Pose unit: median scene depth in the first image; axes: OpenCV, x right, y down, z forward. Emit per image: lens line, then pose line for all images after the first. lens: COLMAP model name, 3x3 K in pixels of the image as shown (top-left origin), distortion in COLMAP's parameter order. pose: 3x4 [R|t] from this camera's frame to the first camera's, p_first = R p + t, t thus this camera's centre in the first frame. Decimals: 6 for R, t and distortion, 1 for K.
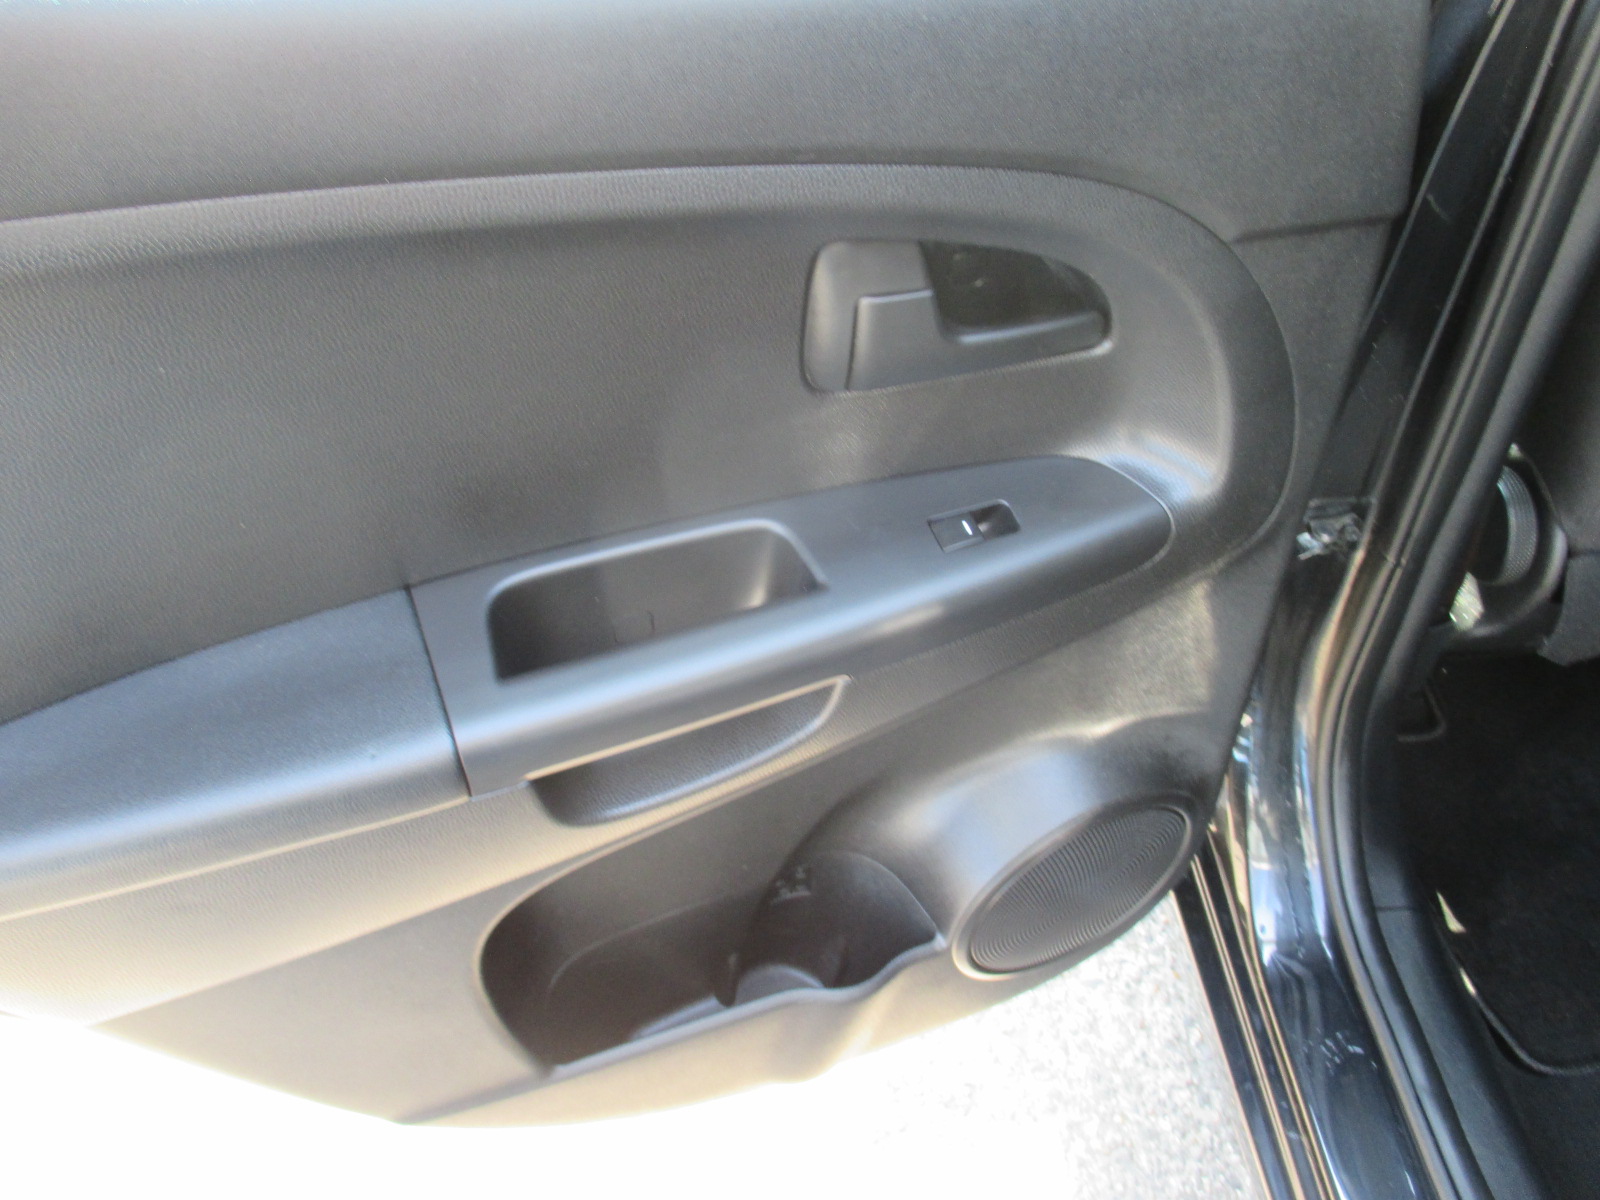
lens RADIAL K [[1300.8, 0, 800.0], [0, 1300.8, 600.0], [0, 0, 1]] dist [-0.033360, -0.003175]
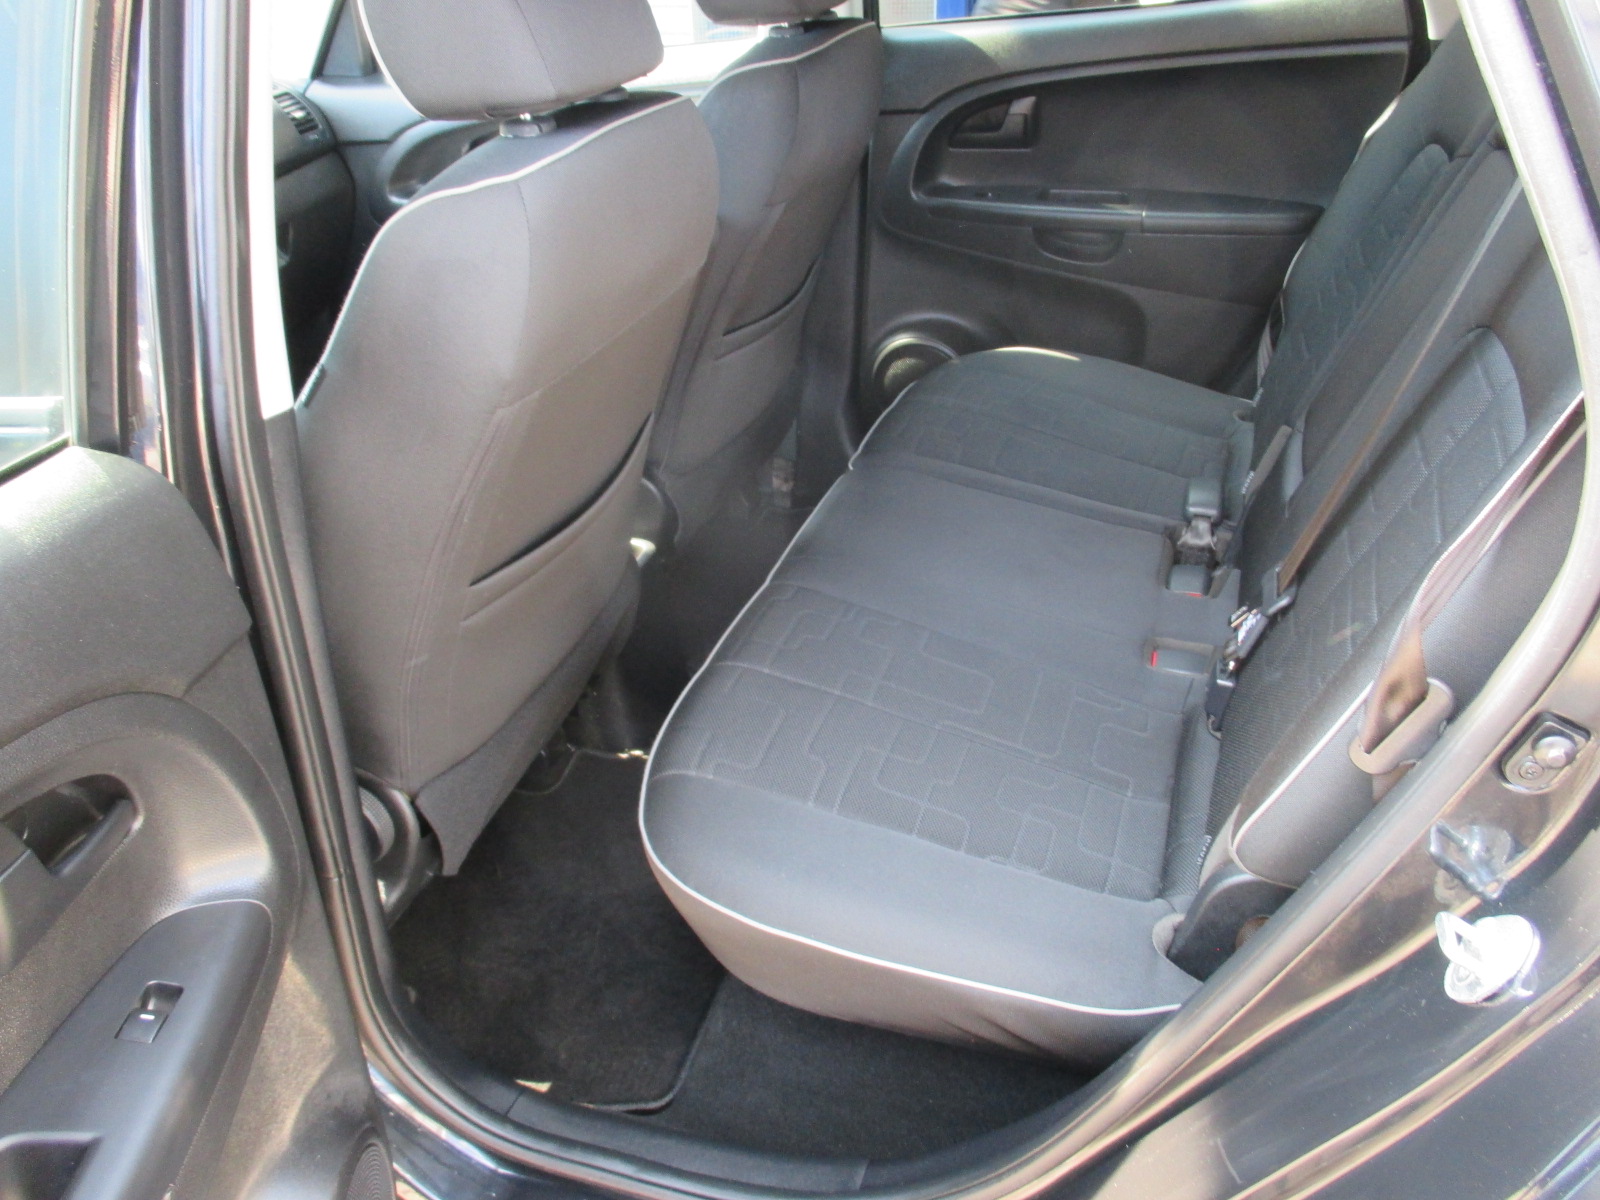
lens RADIAL K [[1300.8, 0, 800.0], [0, 1300.8, 600.0], [0, 0, 1]] dist [-0.033360, -0.003175]
pose [[0.367069, -0.416858, 0.831559, -0.317281], [0.673745, 0.735515, 0.071305, -0.014755], [-0.641348, 0.534085, 0.550841, -0.109410]]
